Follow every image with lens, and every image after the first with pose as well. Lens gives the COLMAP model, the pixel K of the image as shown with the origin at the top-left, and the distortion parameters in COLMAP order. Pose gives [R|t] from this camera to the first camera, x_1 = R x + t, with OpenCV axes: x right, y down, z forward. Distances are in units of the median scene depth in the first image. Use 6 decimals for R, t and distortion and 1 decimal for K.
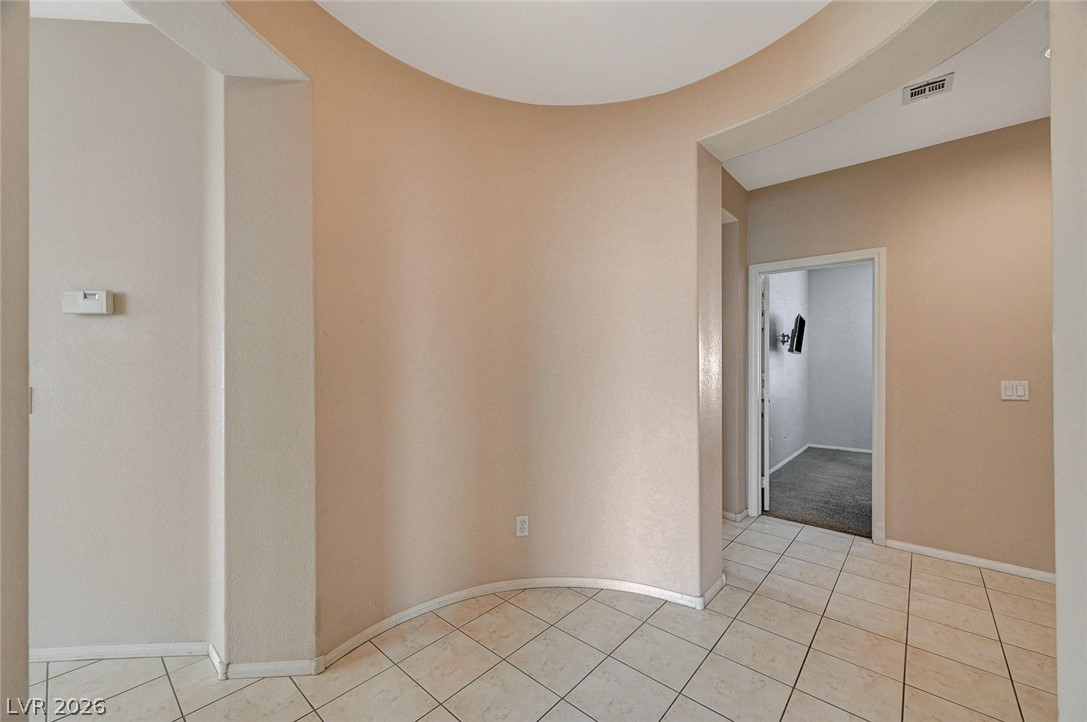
lens RADIAL K [[431.7, 0, 544.9], [0, 431.7, 363.4], [0, 0, 1]] dist [0.003530, 0.000463]
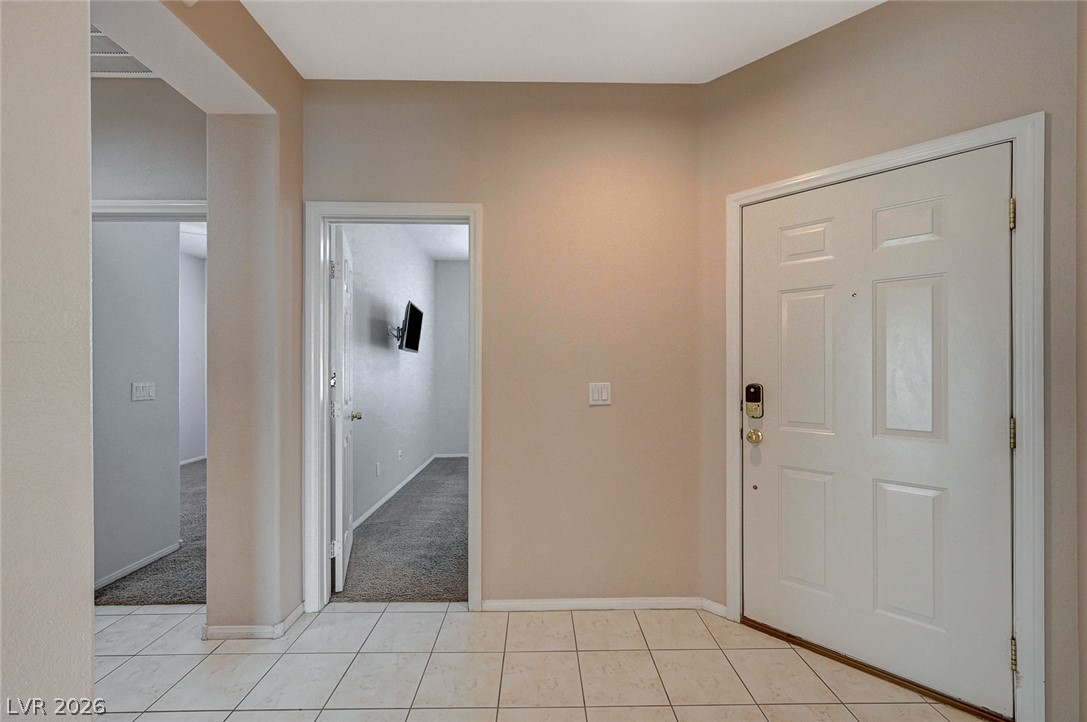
lens RADIAL K [[441.2, 0, 545.0], [0, 441.2, 365.4], [0, 0, 1]] dist [-0.000961, -0.000158]
pose [[0.741642, -0.000004, 0.670796, 0.304245], [0.000419, 1.000000, -0.000458, 0.004157], [-0.670796, 0.000621, 0.741642, 0.311470]]
